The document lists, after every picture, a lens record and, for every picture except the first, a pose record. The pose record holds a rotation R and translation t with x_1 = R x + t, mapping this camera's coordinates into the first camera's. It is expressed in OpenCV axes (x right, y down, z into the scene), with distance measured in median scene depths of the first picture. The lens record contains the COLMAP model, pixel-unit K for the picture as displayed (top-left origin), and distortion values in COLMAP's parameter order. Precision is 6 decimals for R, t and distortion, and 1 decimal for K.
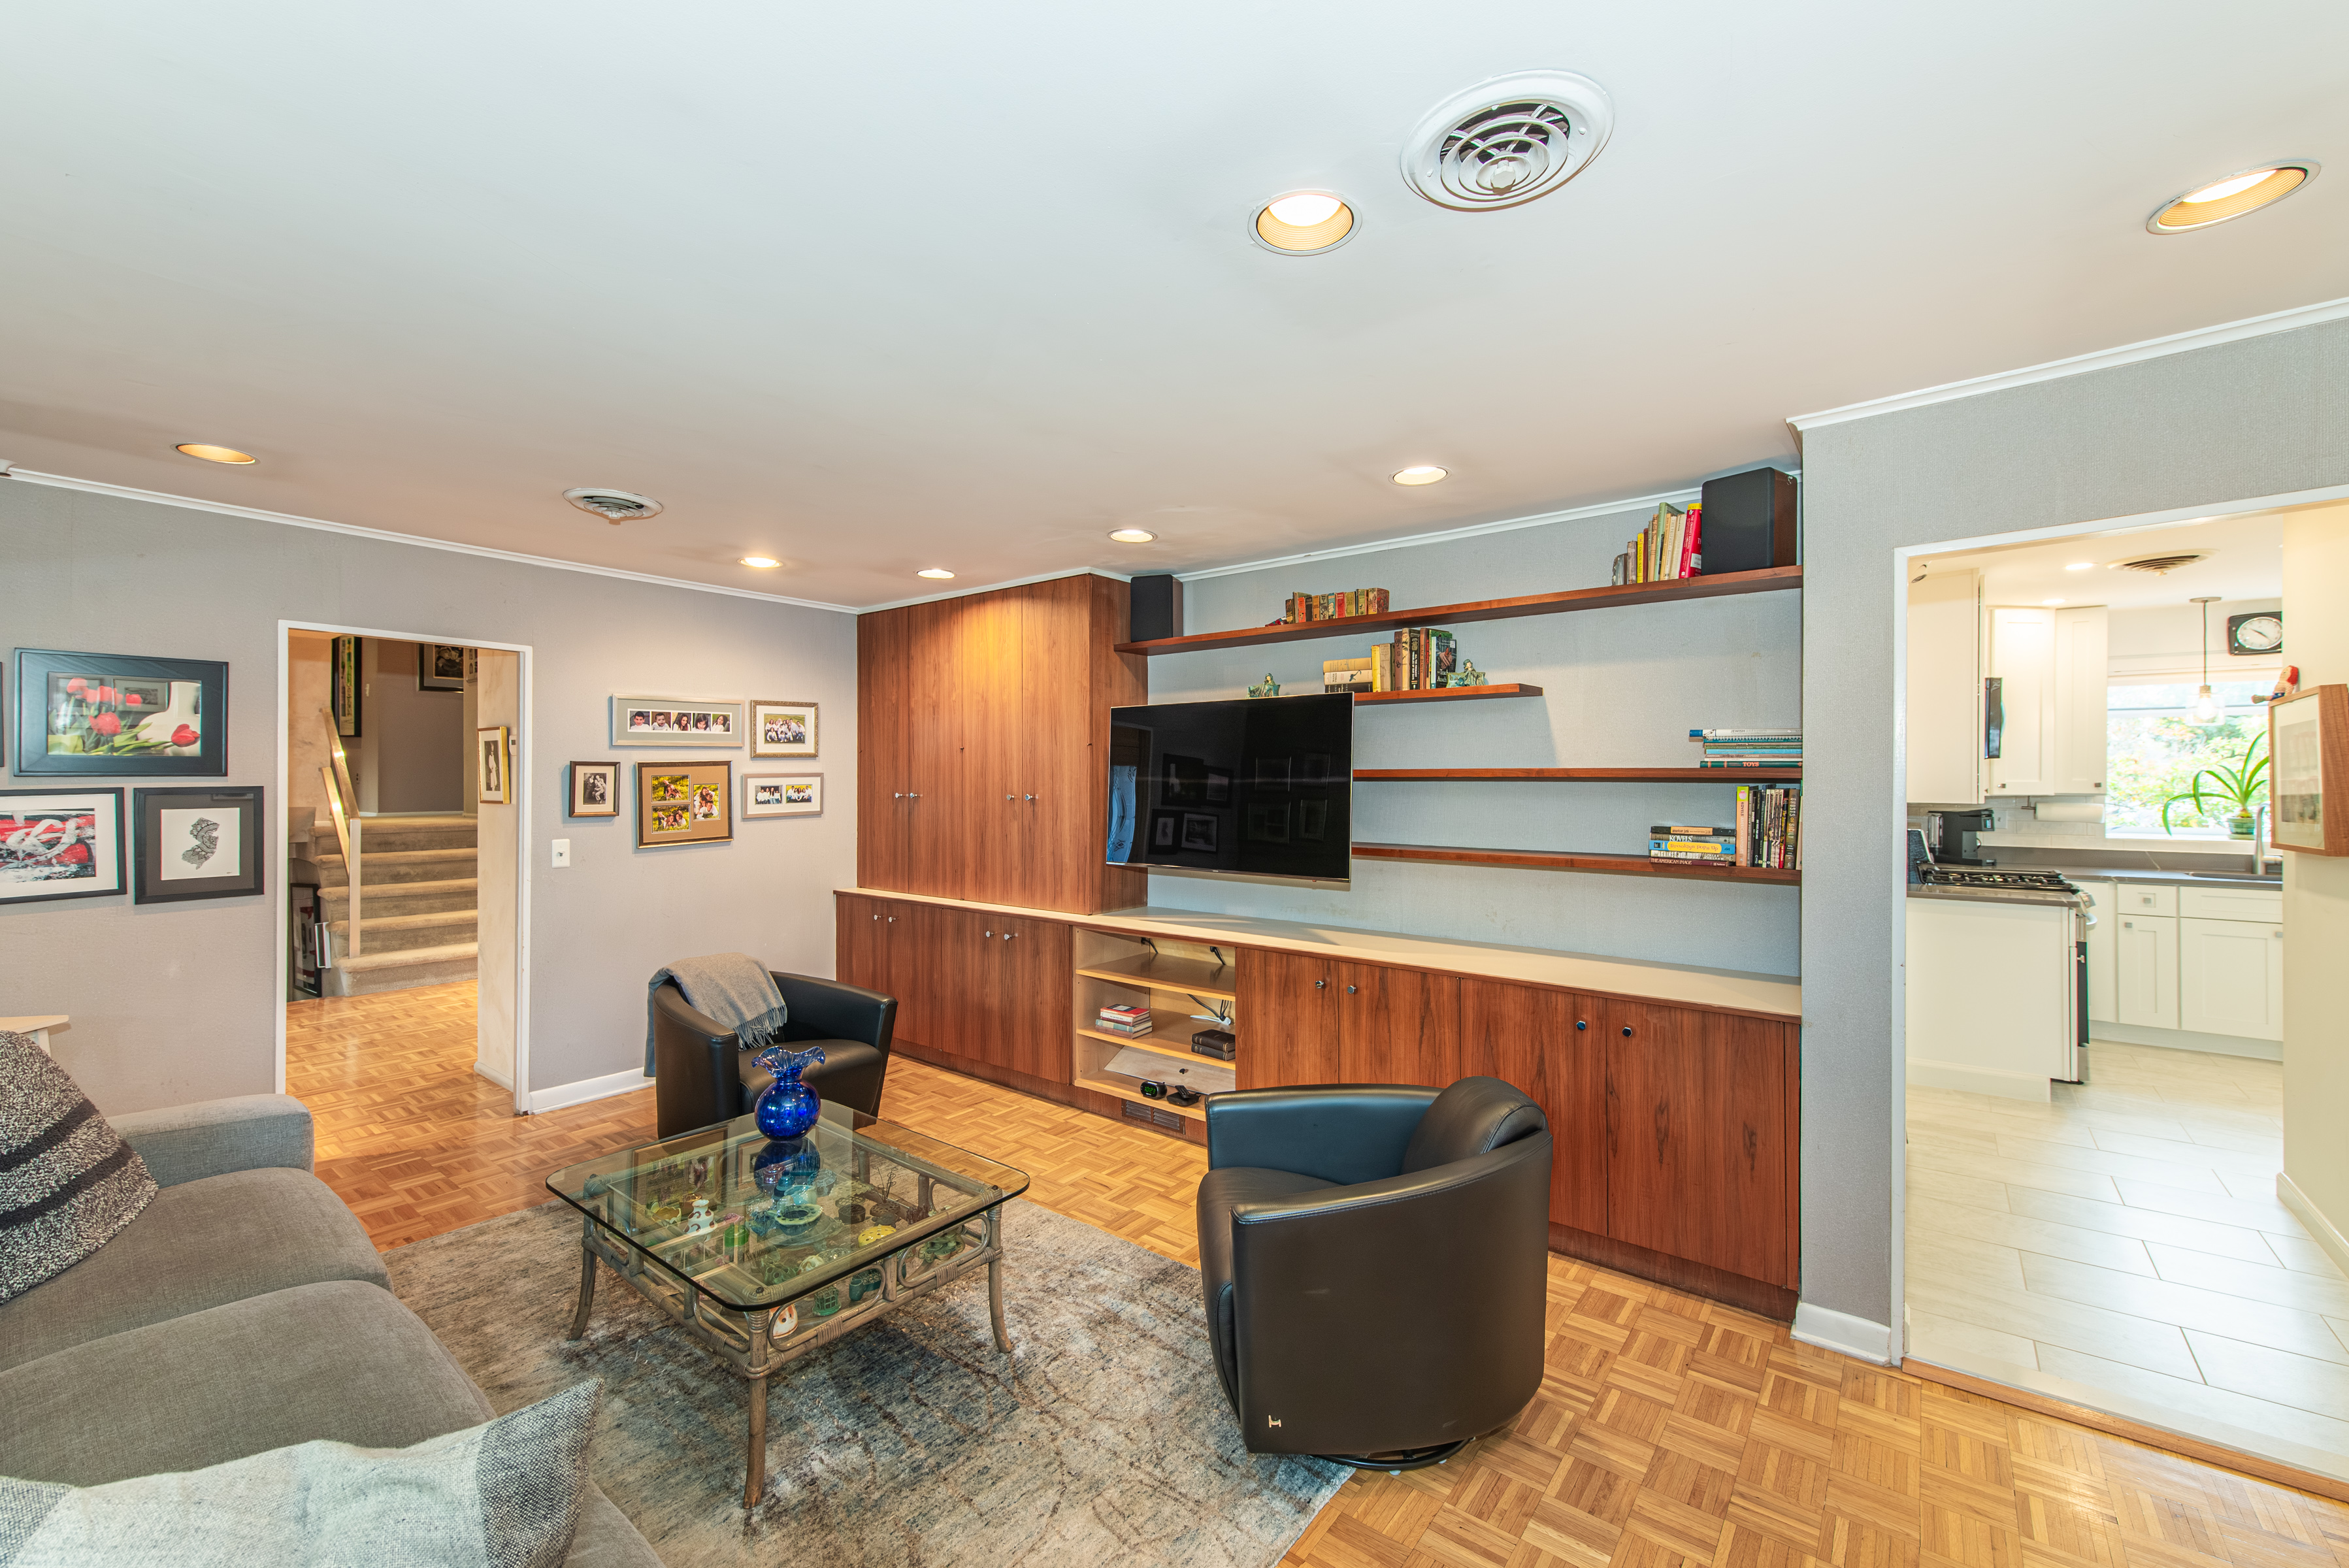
lens RADIAL K [[949.4, 0, 1178.1], [0, 949.4, 778.5], [0, 0, 1]] dist [0.011789, -0.000154]
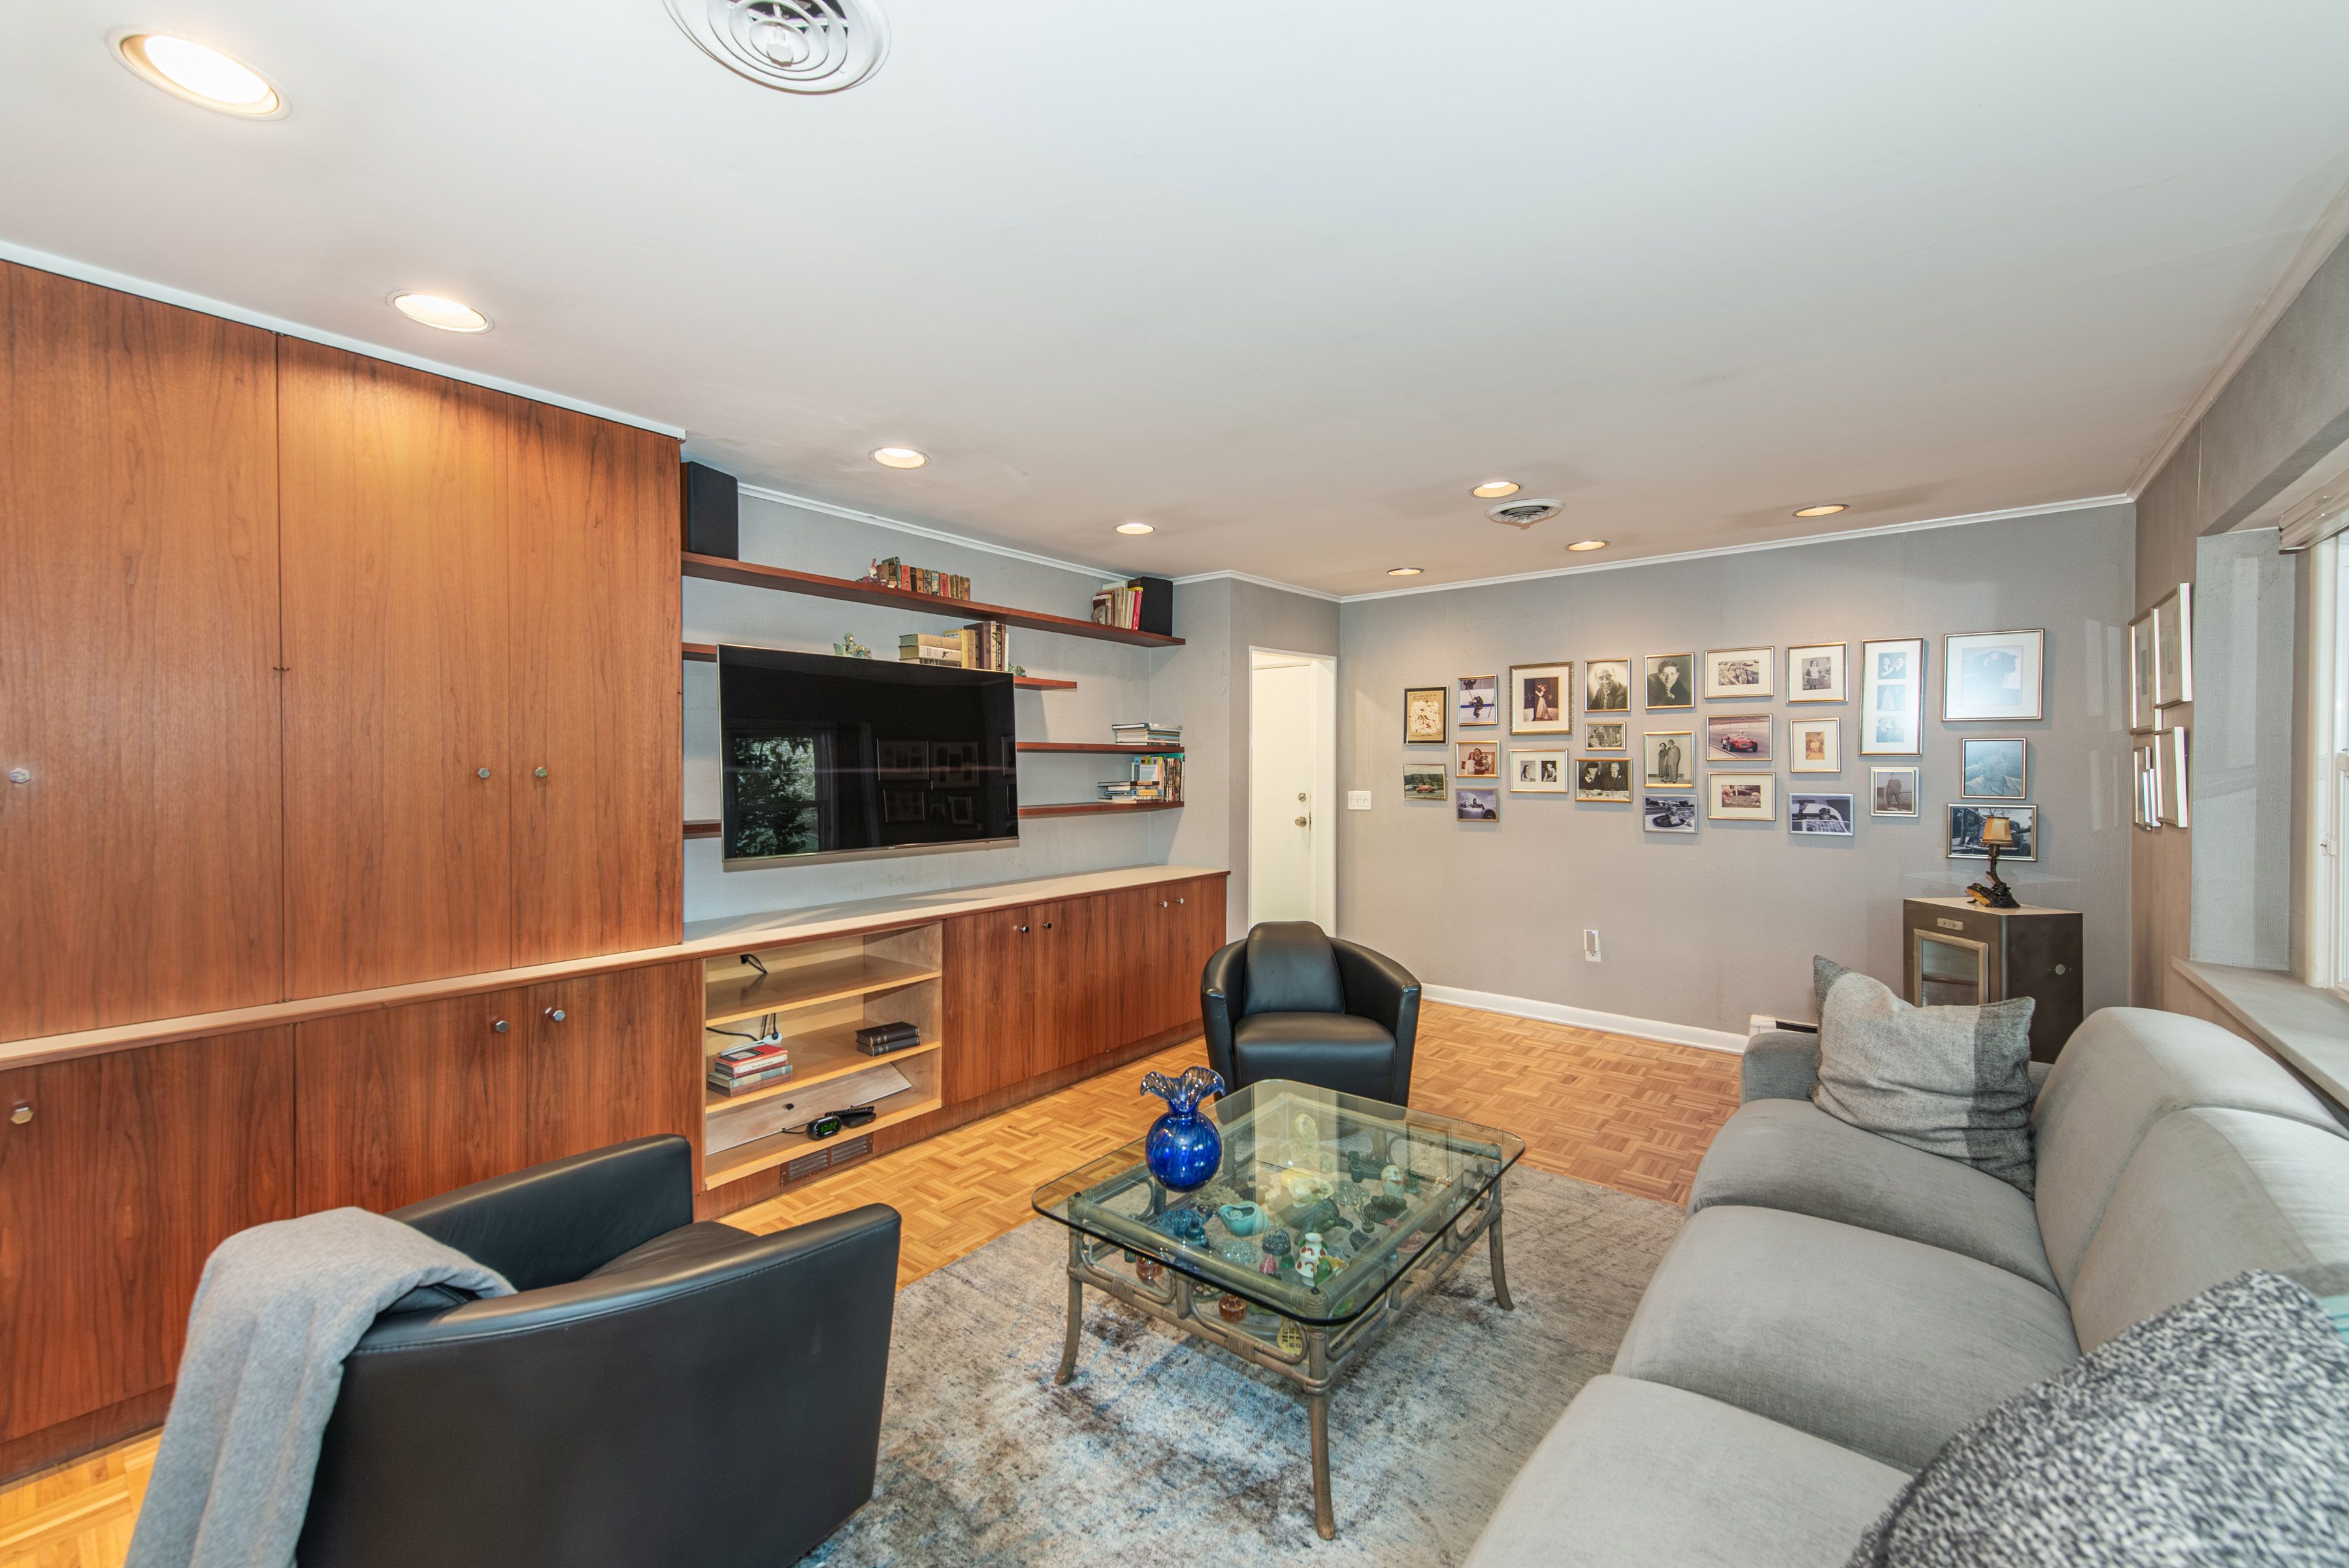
lens RADIAL K [[949.4, 0, 1178.1], [0, 949.4, 778.5], [0, 0, 1]] dist [0.011789, -0.000154]
pose [[0.001364, -0.017929, 0.999838, -0.901269], [-0.005221, 0.999826, 0.017936, 0.012166], [-0.999985, -0.005244, 0.001271, 0.748500]]
